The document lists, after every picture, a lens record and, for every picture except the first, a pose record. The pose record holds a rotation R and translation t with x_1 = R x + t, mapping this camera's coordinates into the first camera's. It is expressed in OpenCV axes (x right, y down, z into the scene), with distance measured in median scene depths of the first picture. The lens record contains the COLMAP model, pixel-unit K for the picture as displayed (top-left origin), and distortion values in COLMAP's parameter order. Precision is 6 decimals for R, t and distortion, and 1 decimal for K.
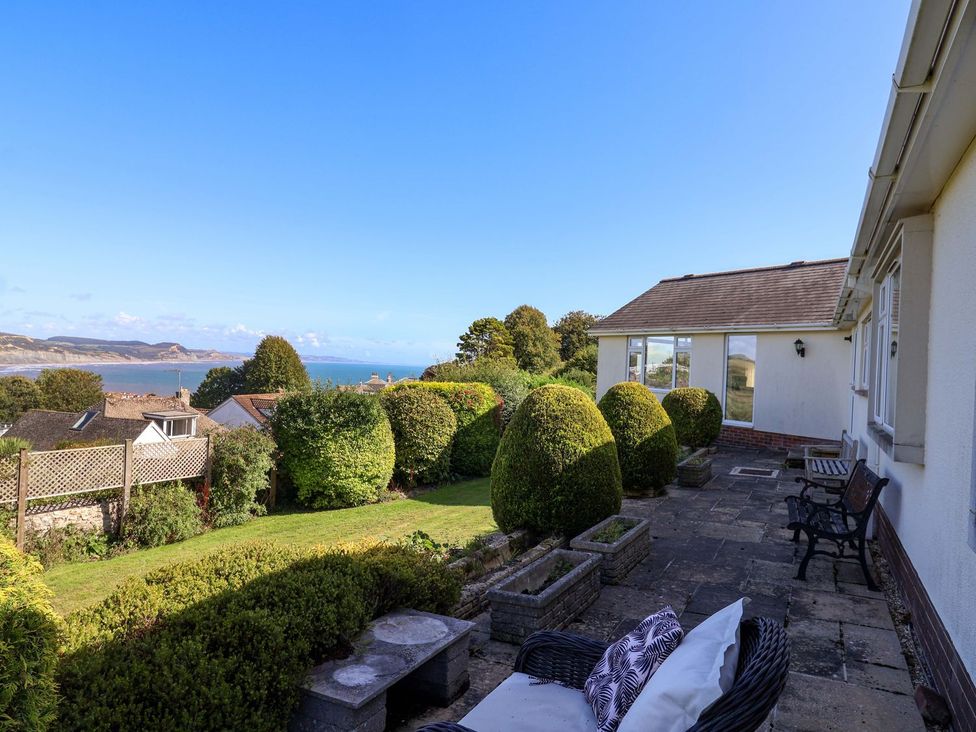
lens RADIAL K [[570.5, 0, 488.0], [0, 570.5, 366.0], [0, 0, 1]] dist [0.005162, -0.018837]
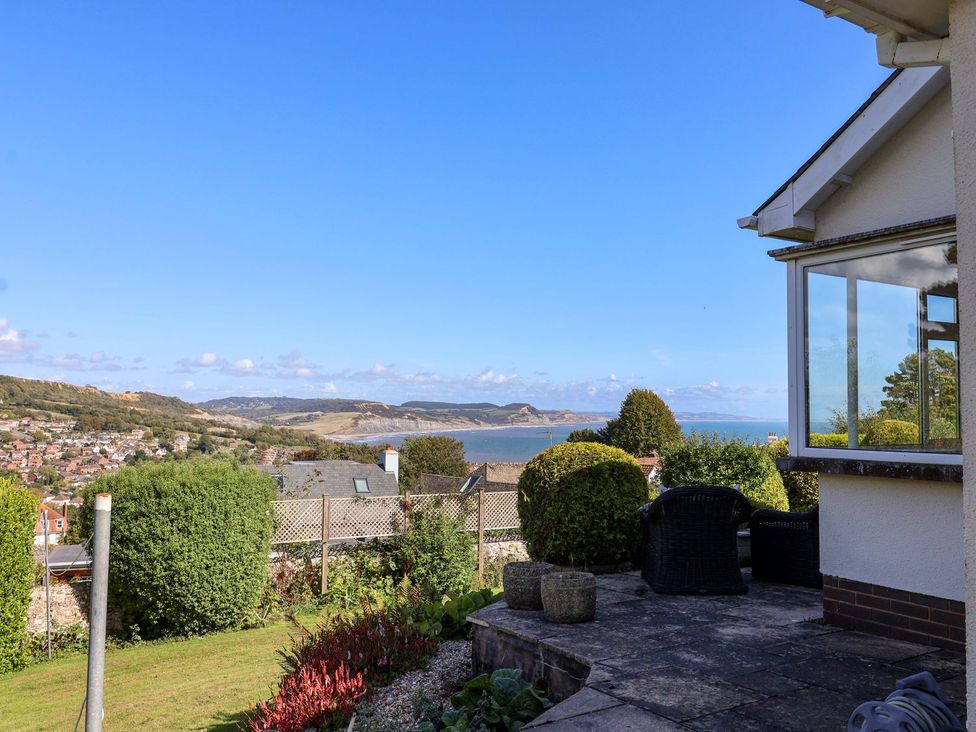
lens RADIAL K [[891.2, 0, 488.0], [0, 891.2, 366.0], [0, 0, 1]] dist [0.007428, 0.005897]
pose [[0.871485, -0.062673, -0.486401, 0.063965], [0.027975, 0.996539, -0.078283, 0.008737], [0.489623, 0.054615, 0.870222, -0.253362]]
